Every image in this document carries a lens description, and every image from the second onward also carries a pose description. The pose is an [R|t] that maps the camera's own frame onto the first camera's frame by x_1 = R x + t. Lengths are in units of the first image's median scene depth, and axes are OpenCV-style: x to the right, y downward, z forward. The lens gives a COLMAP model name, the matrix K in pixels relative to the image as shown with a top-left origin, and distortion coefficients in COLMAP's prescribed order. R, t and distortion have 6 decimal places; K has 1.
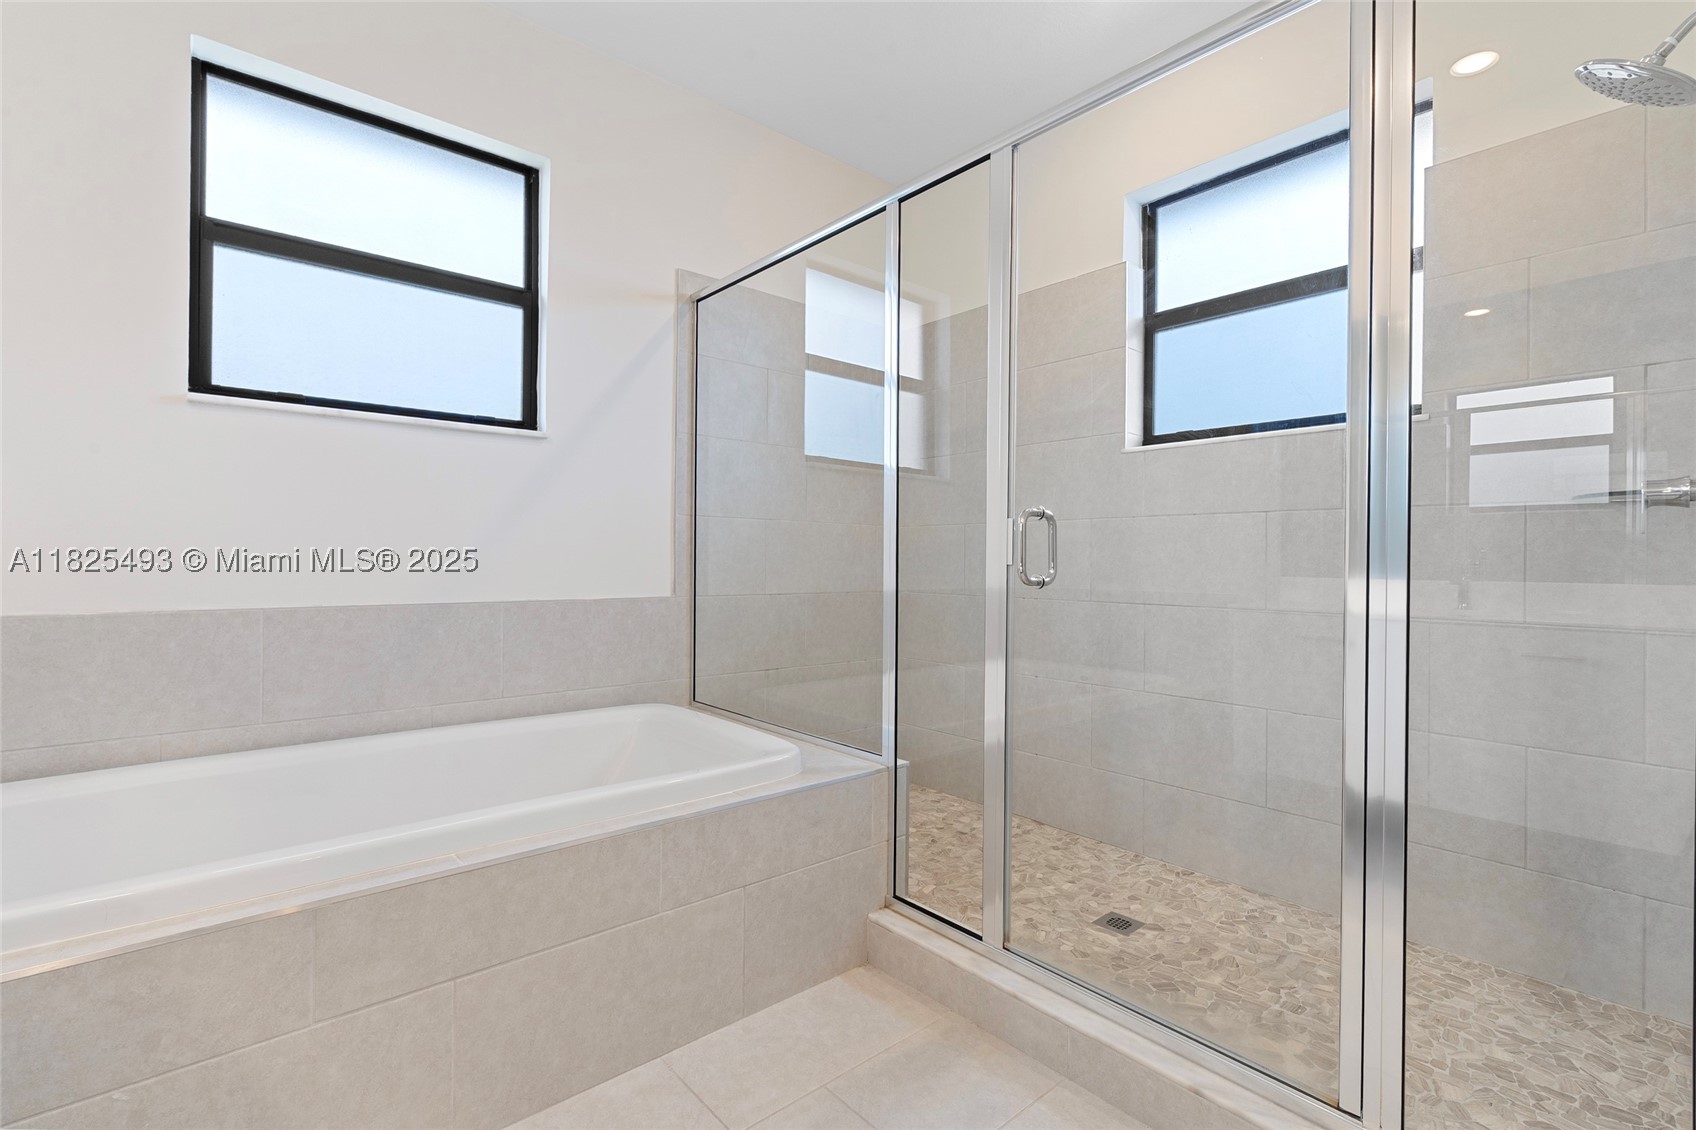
lens RADIAL K [[761.4, 0, 850.3], [0, 761.4, 560.2], [0, 0, 1]] dist [-0.003498, -0.000834]
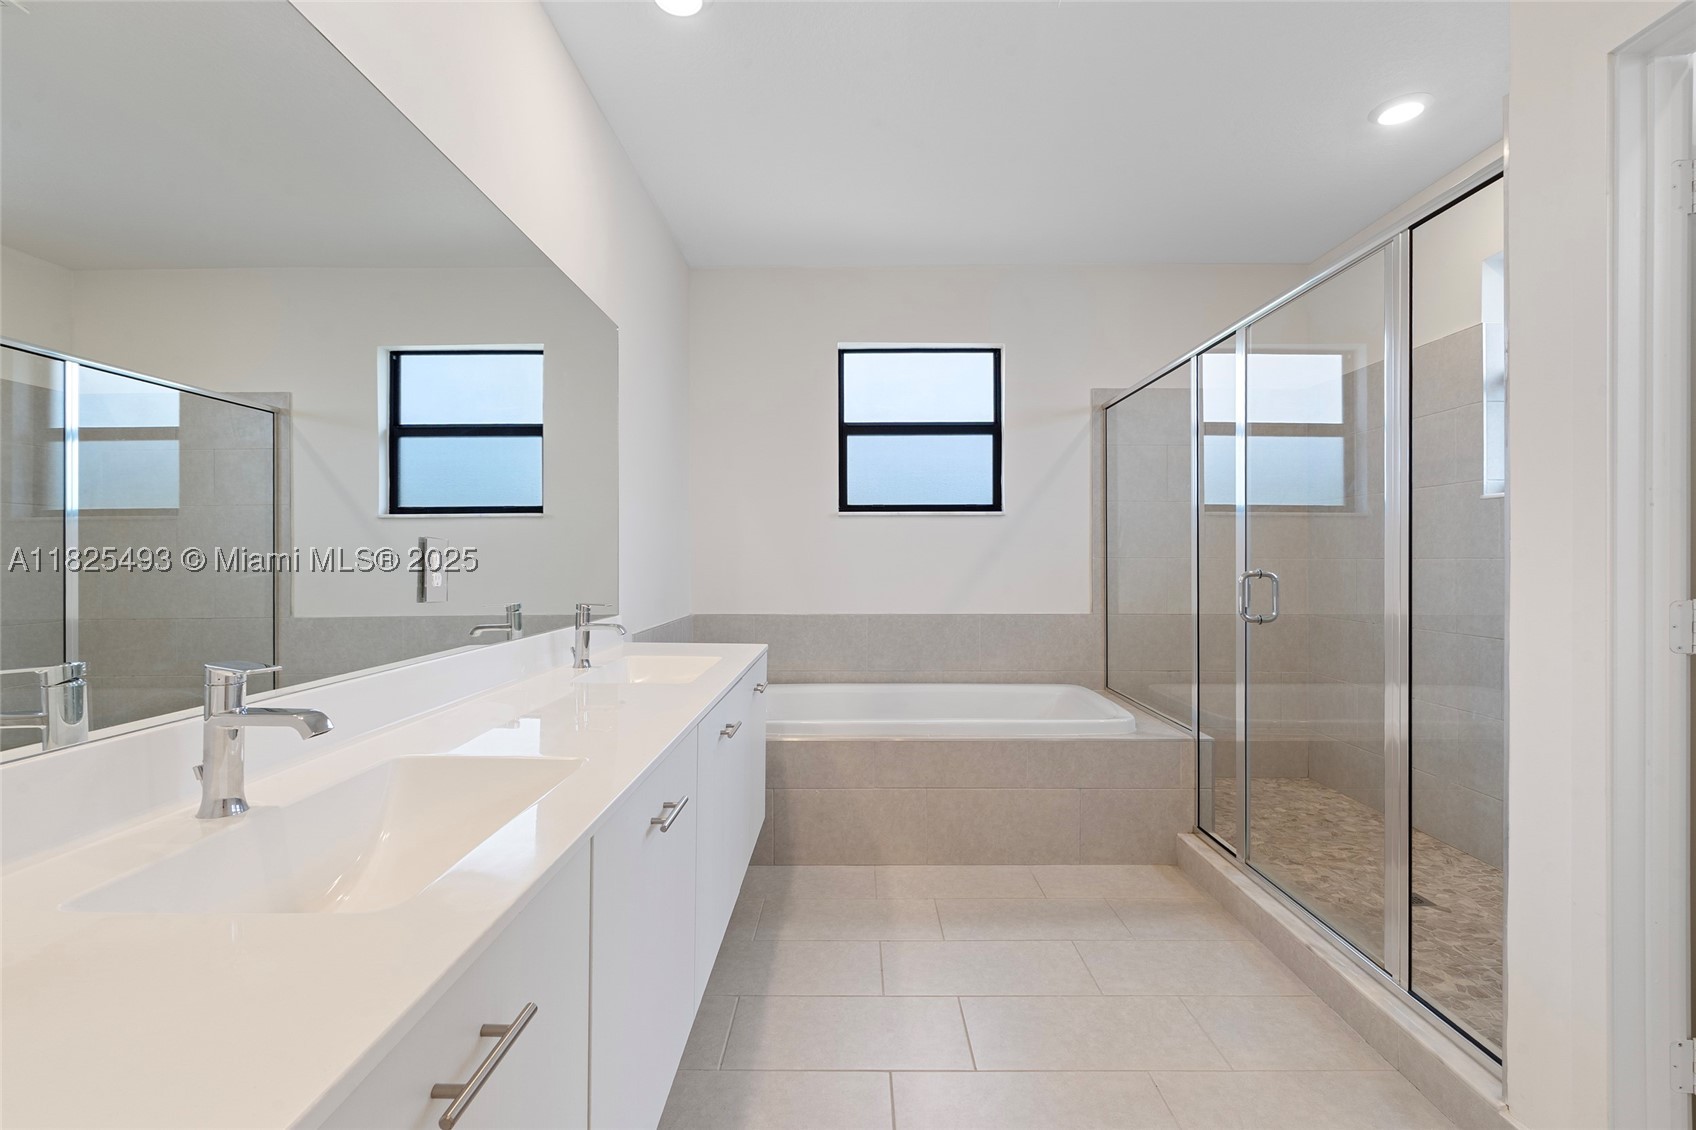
lens RADIAL K [[761.4, 0, 850.3], [0, 761.4, 560.2], [0, 0, 1]] dist [-0.003498, -0.000834]
pose [[0.752120, -0.007122, -0.658988, 0.419439], [0.008054, 0.999966, -0.001615, -0.062059], [0.658977, -0.004093, 0.752152, -0.439252]]
